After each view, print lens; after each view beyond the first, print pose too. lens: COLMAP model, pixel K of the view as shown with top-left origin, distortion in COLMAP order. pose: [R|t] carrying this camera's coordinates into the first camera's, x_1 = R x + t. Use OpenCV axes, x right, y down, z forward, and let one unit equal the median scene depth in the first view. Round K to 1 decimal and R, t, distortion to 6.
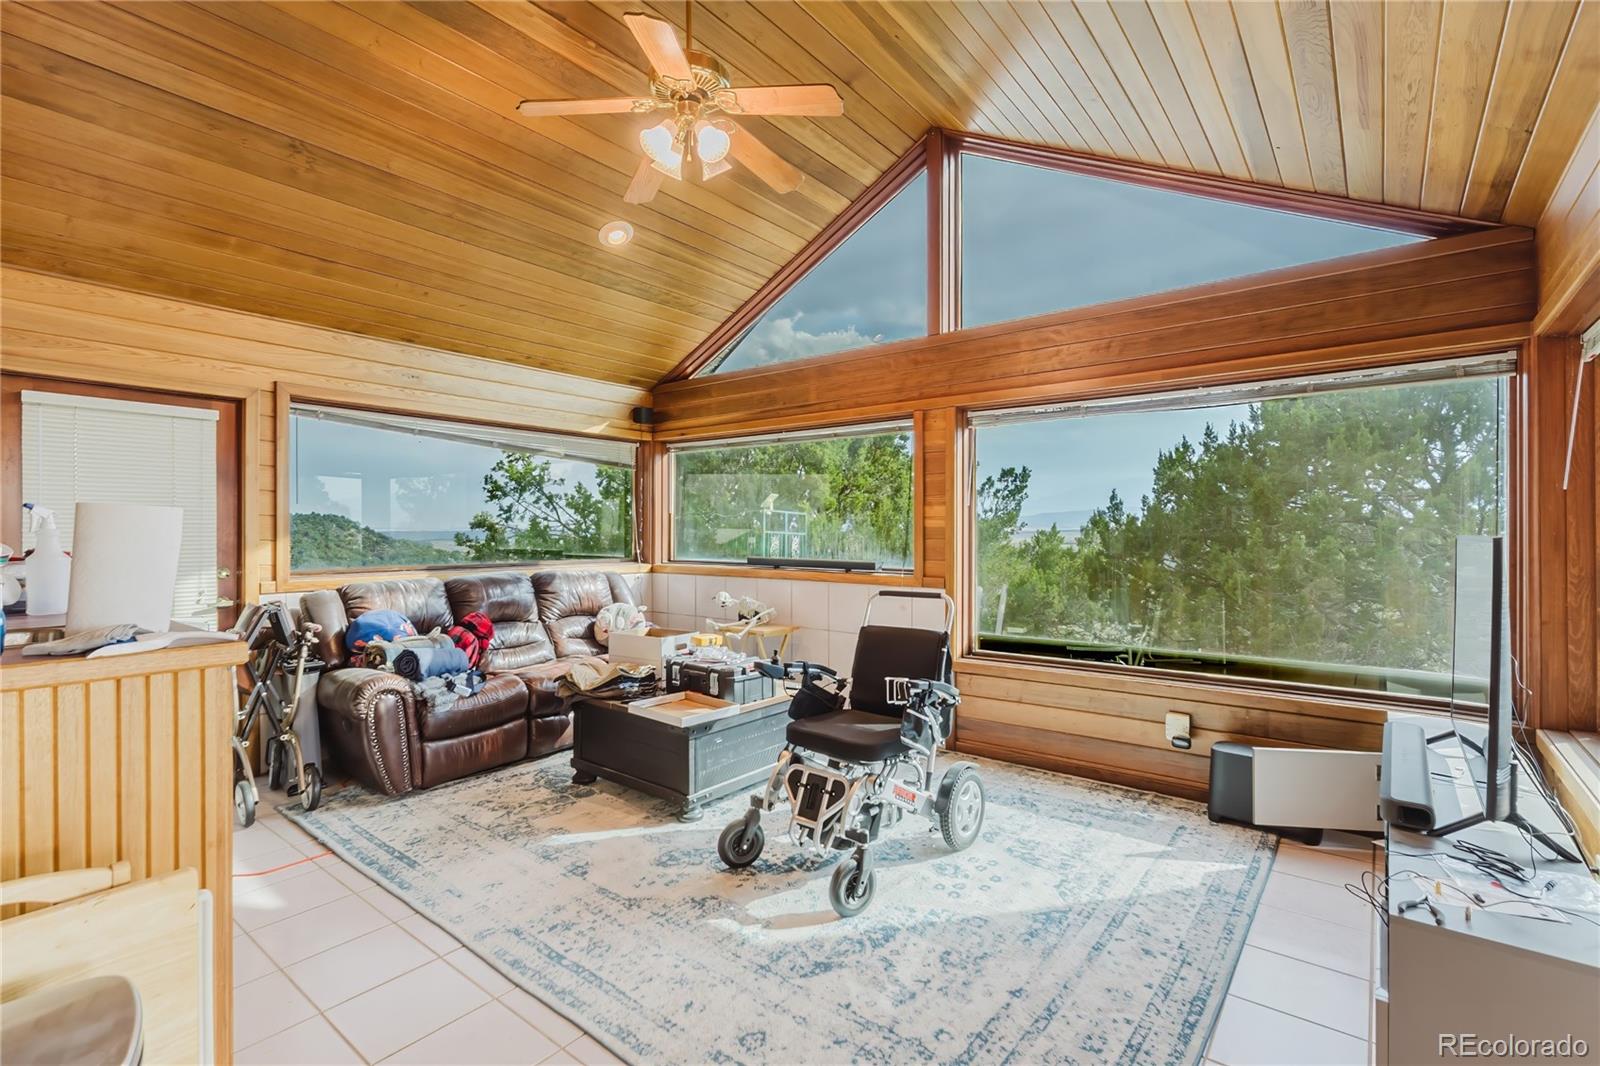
lens RADIAL K [[731.0, 0, 804.6], [0, 731.0, 532.6], [0, 0, 1]] dist [-0.000133, 0.000453]
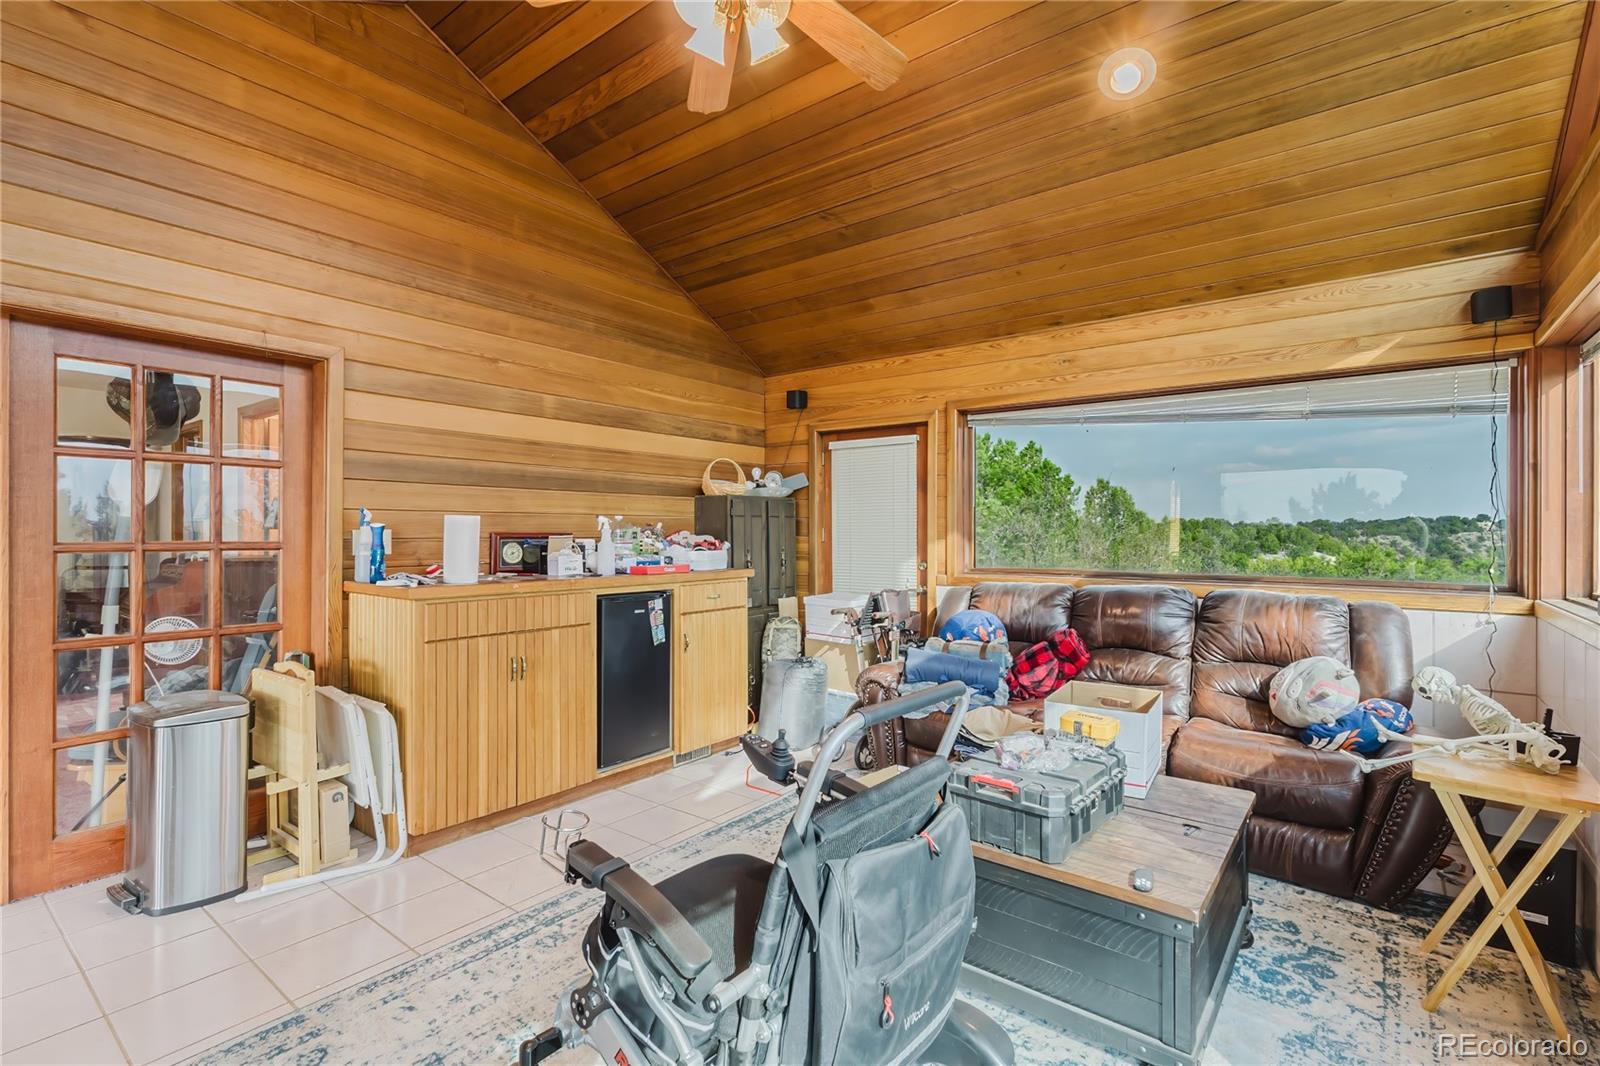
lens RADIAL K [[731.0, 0, 805.9], [0, 731.0, 531.9], [0, 0, 1]] dist [-0.000133, 0.000453]
pose [[0.008996, 0.000896, -0.999959, 0.354387], [-0.004696, 0.999989, 0.000853, -0.000594], [0.999949, 0.004688, 0.009001, 0.644833]]
